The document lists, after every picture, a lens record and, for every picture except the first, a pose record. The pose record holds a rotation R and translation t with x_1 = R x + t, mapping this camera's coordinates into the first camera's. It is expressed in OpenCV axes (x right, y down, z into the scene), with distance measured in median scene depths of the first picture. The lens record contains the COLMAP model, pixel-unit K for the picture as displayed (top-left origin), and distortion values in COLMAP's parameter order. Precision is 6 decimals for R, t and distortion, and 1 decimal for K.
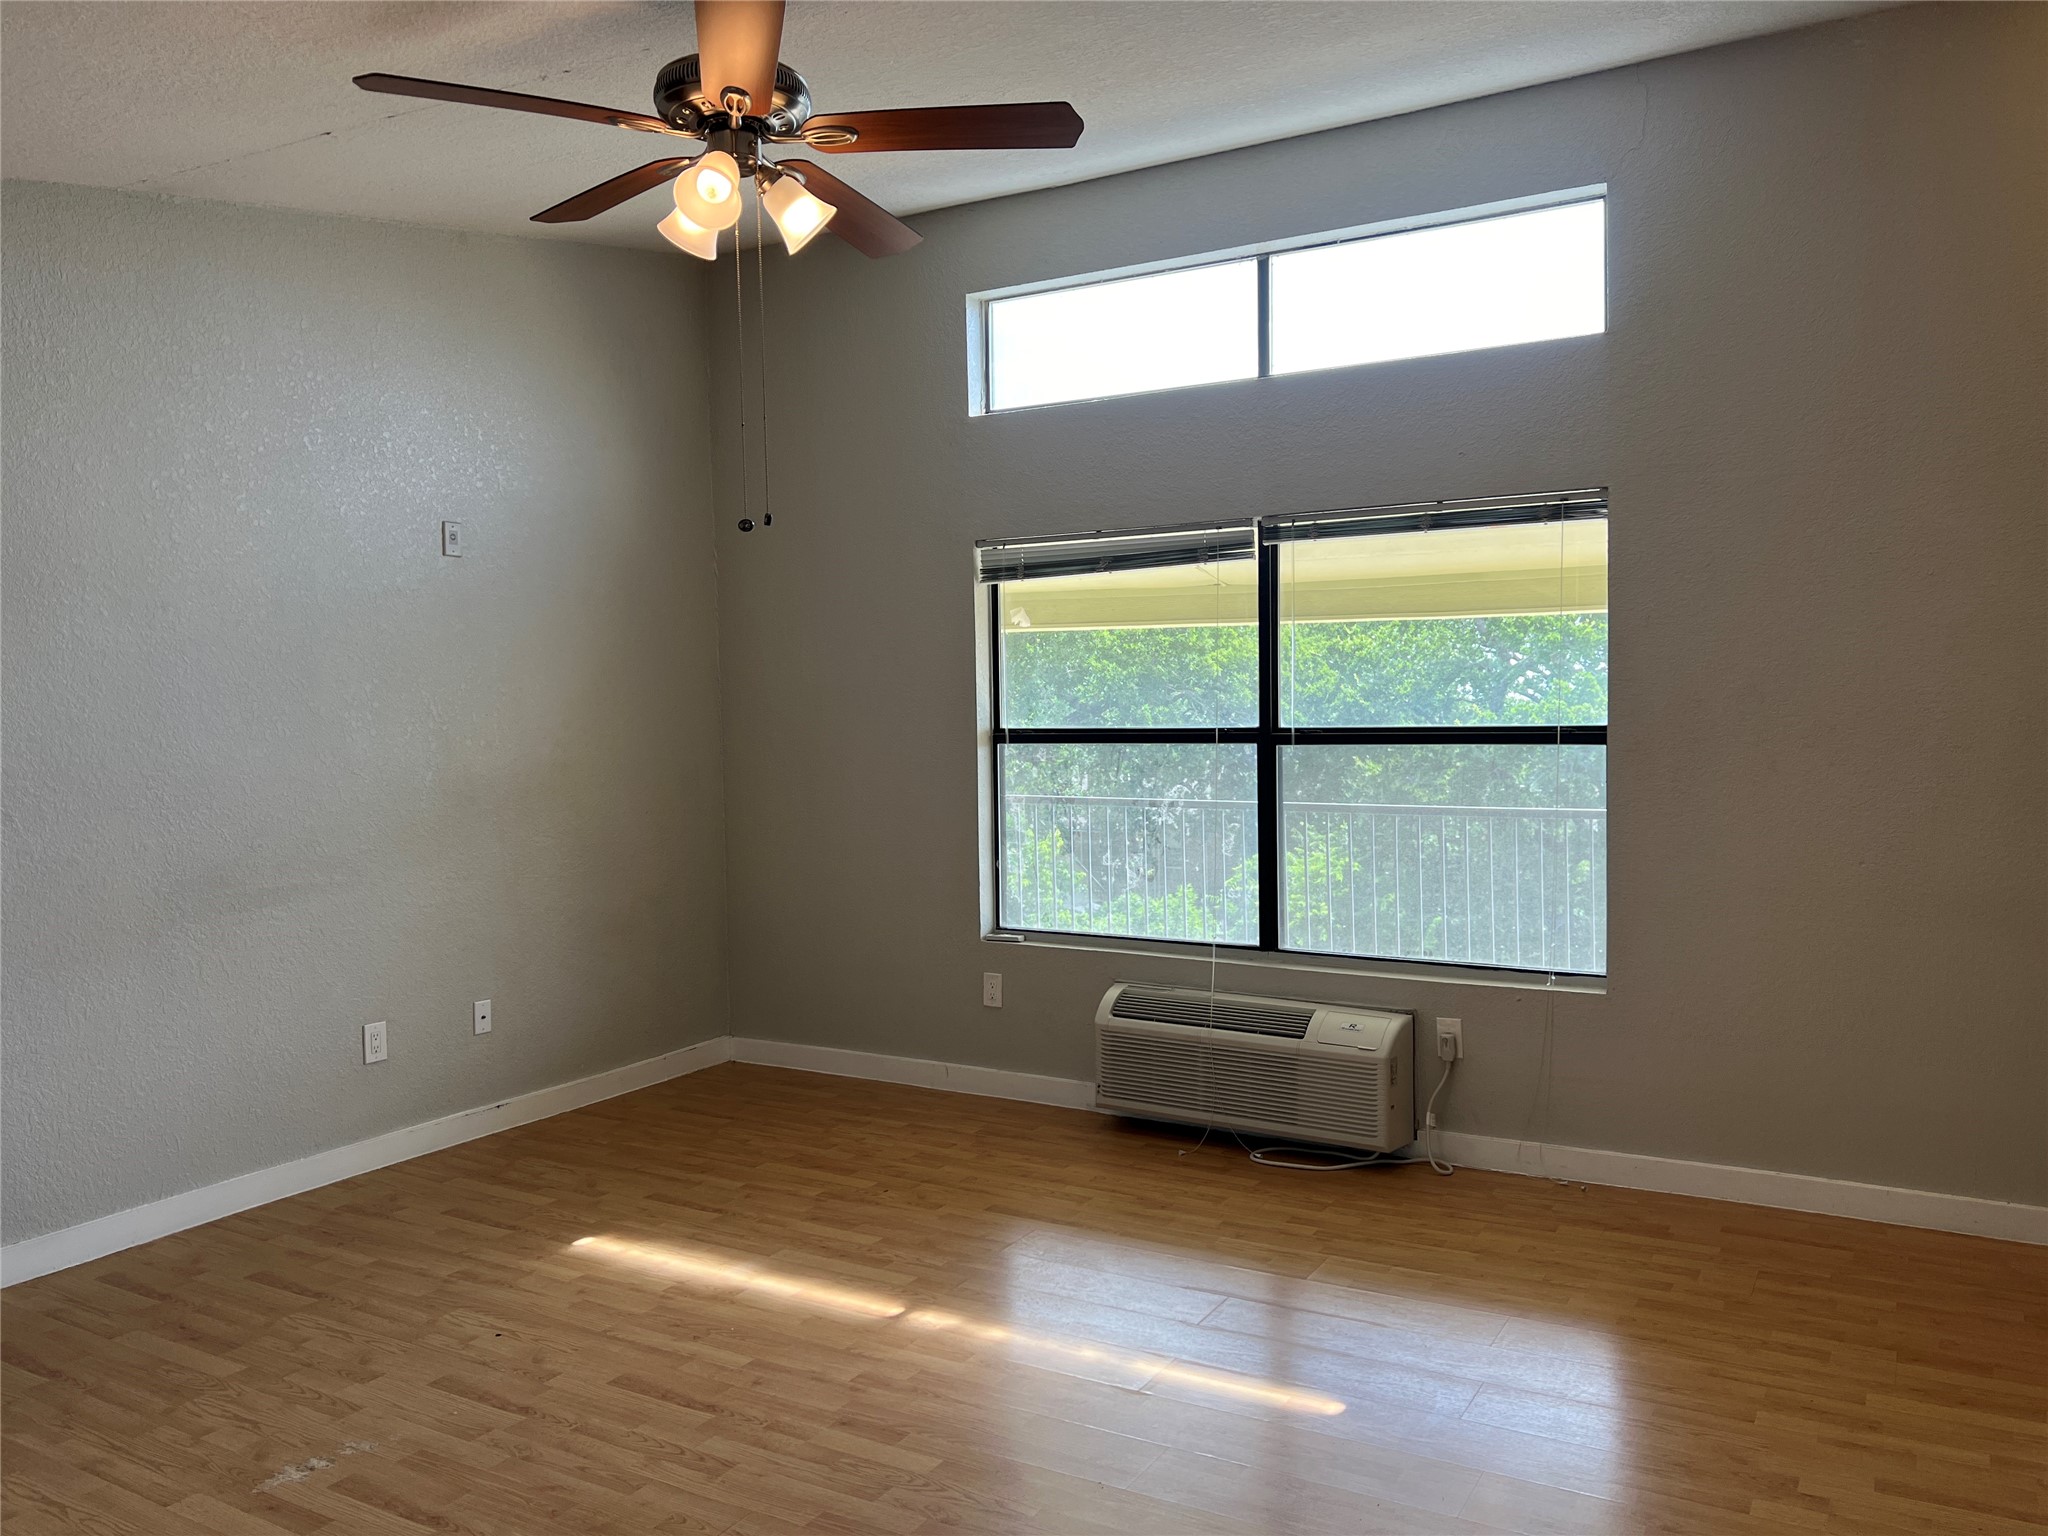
lens RADIAL K [[1539.1, 0, 1021.0], [0, 1539.1, 767.9], [0, 0, 1]] dist [0.059088, -0.066365]
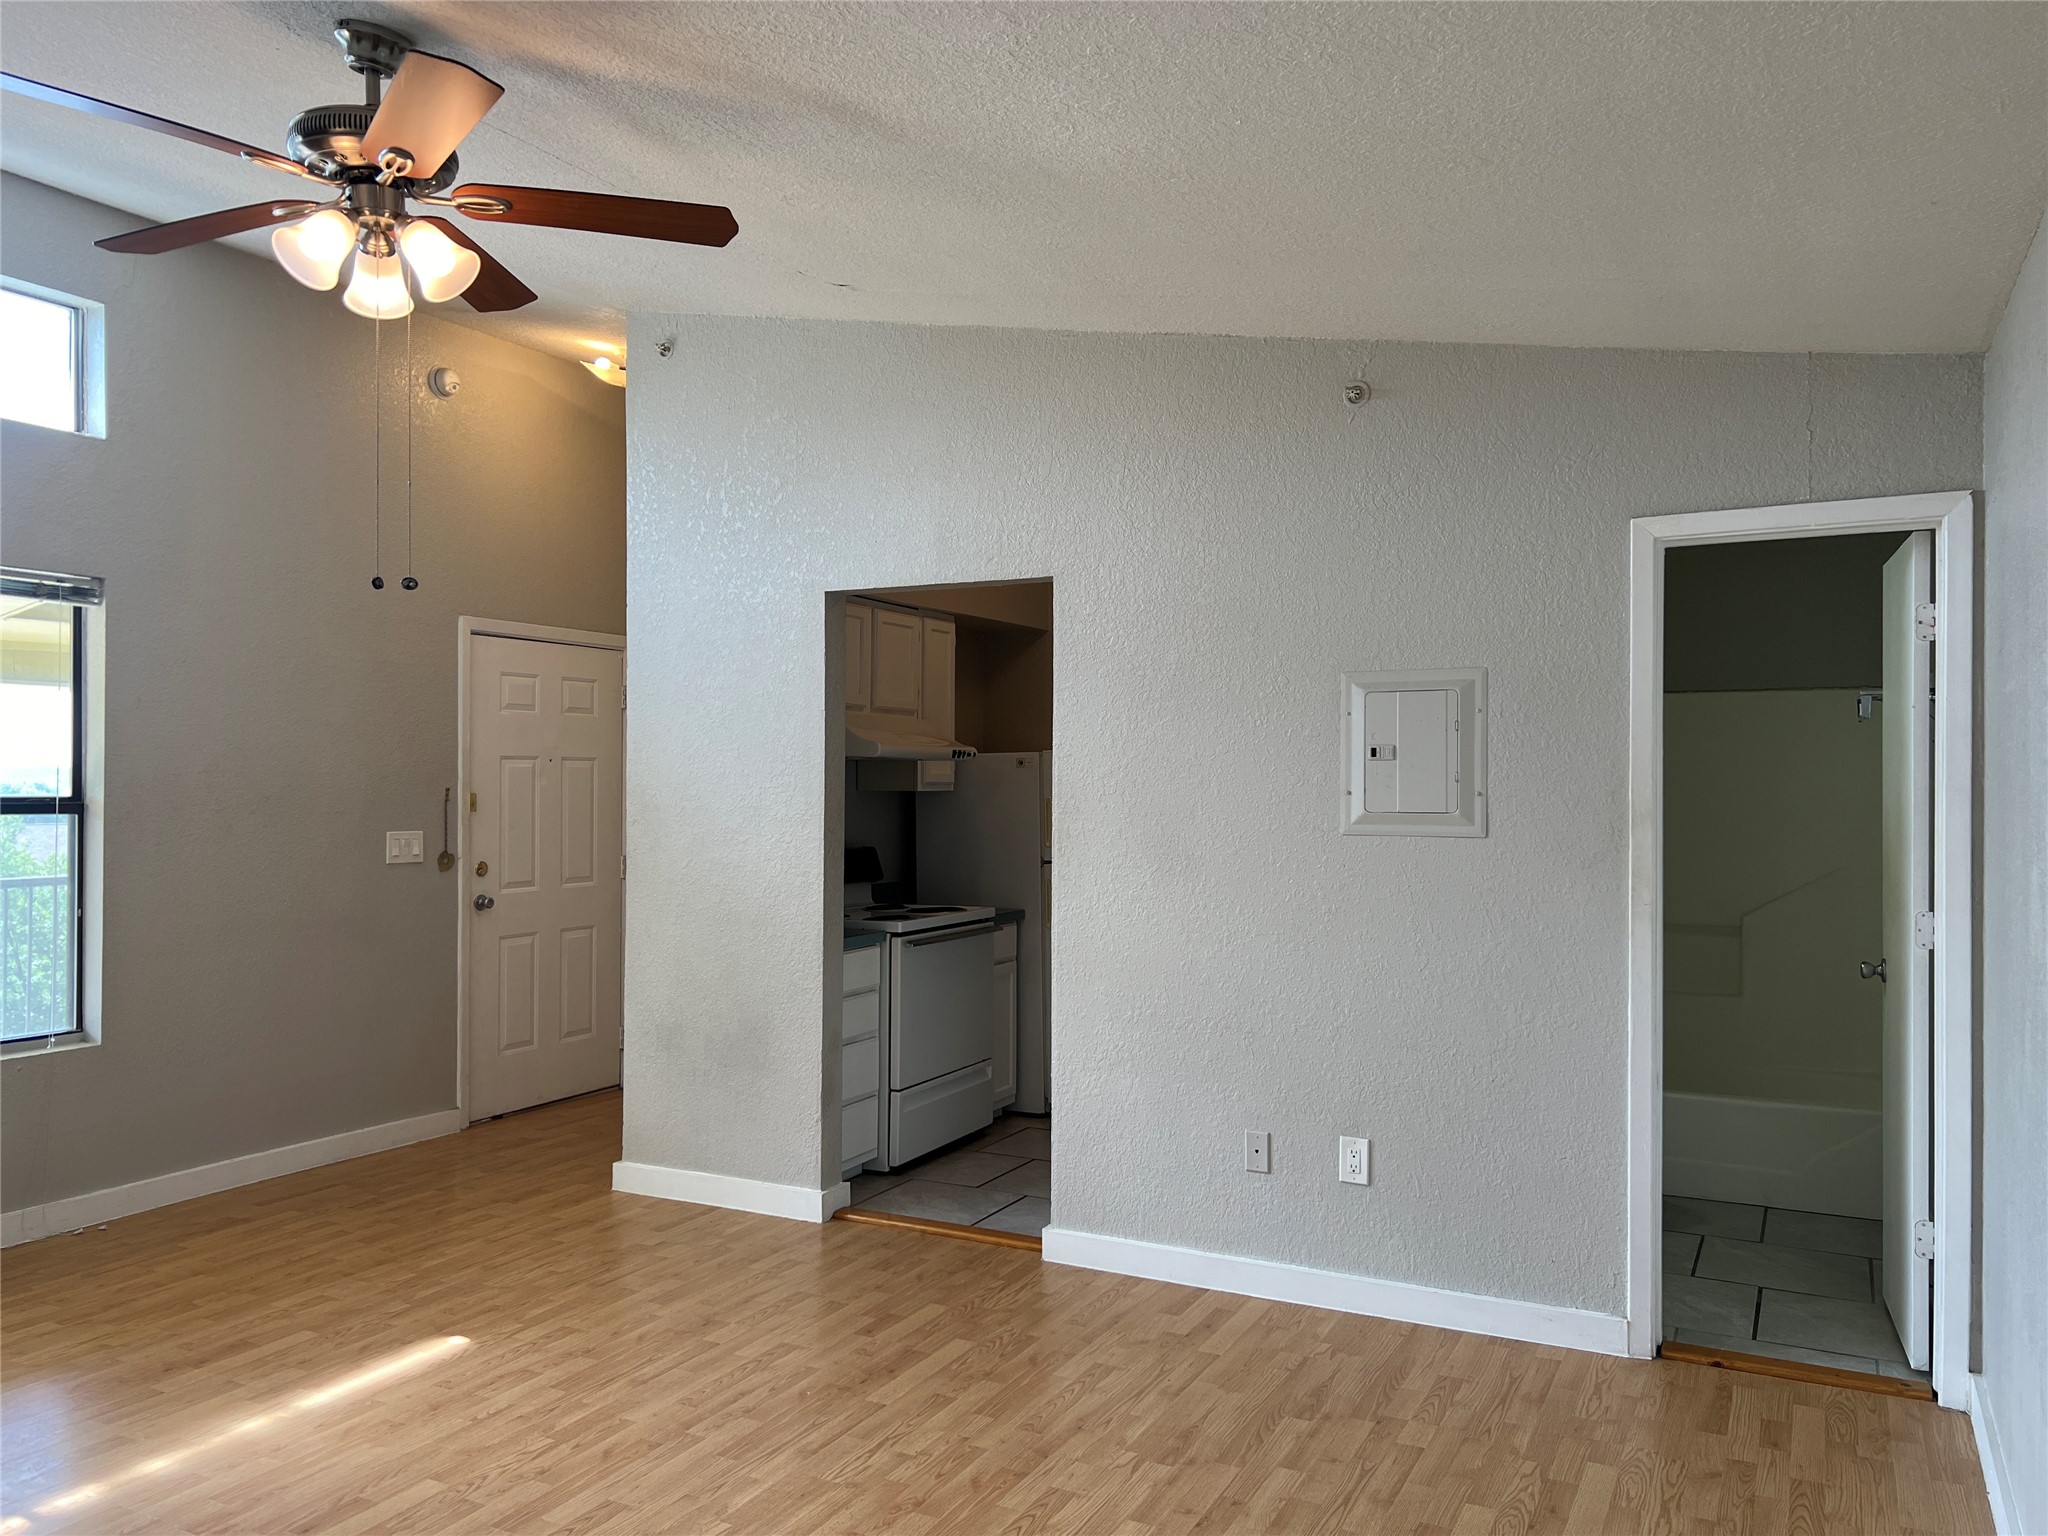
lens RADIAL K [[1540.0, 0, 1028.4], [0, 1540.0, 773.5], [0, 0, 1]] dist [0.054270, -0.060516]
pose [[-0.062552, 0.019490, 0.997851, -0.787138], [0.028878, 0.999426, -0.017711, -0.005348], [-0.997624, 0.027708, -0.063079, 0.438598]]
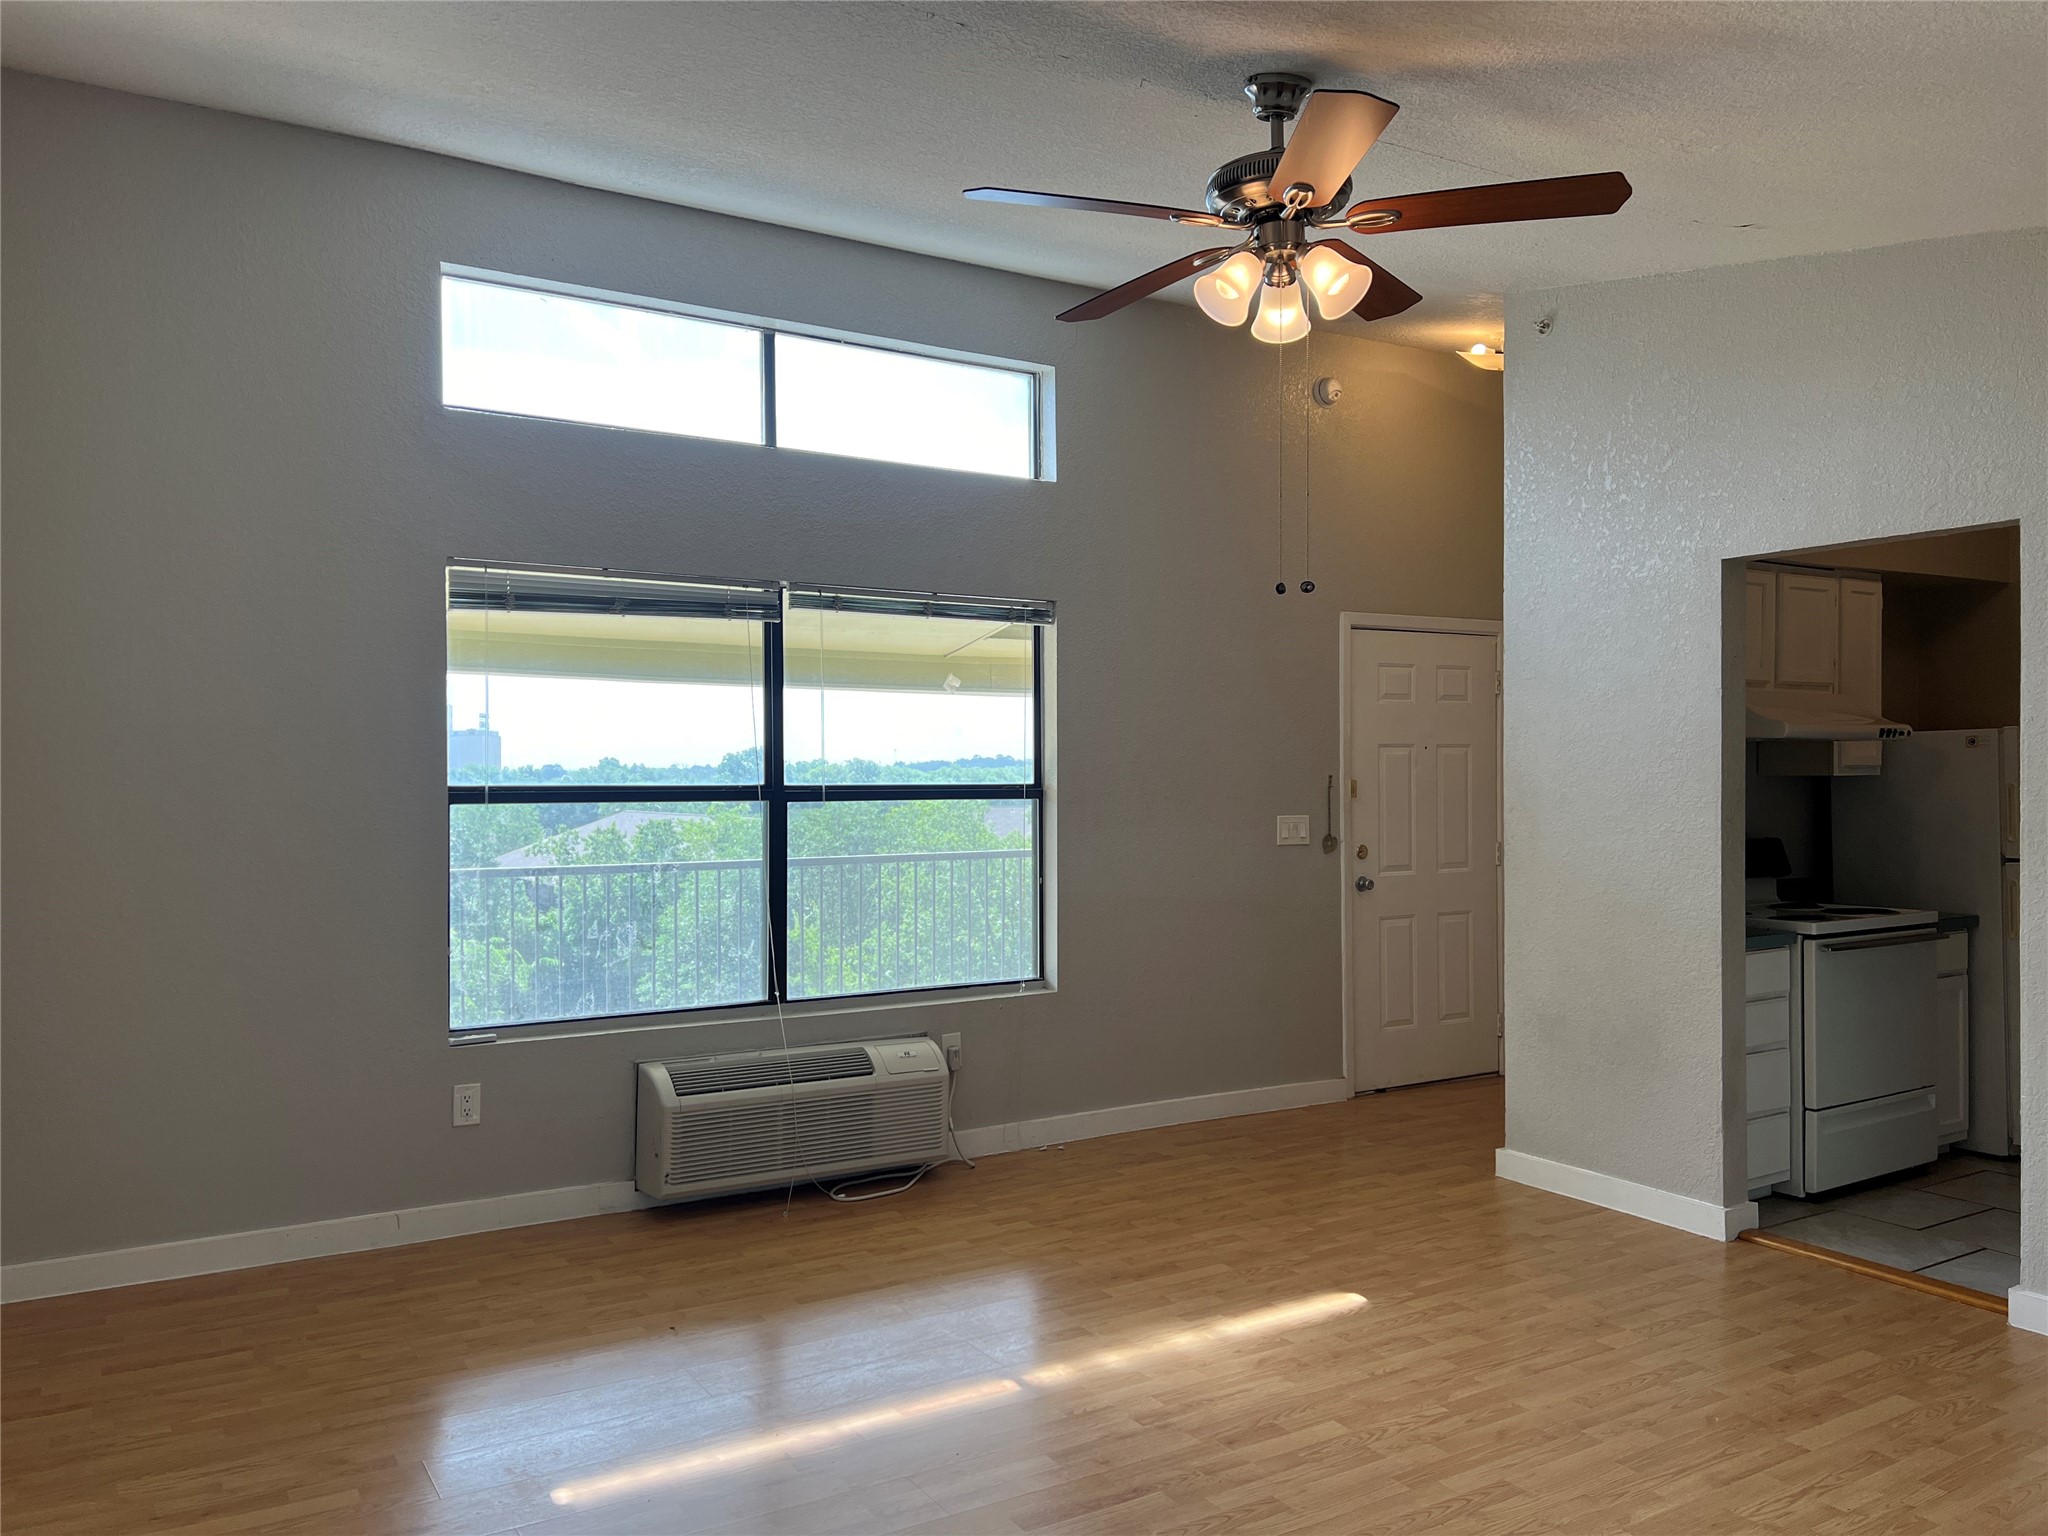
lens RADIAL K [[1540.0, 0, 1028.4], [0, 1540.0, 773.5], [0, 0, 1]] dist [0.054270, -0.060516]
pose [[0.465321, 0.009205, 0.885094, -0.798463], [0.026588, 0.999349, -0.024372, -0.005398], [-0.884743, 0.034873, 0.464773, 0.443977]]
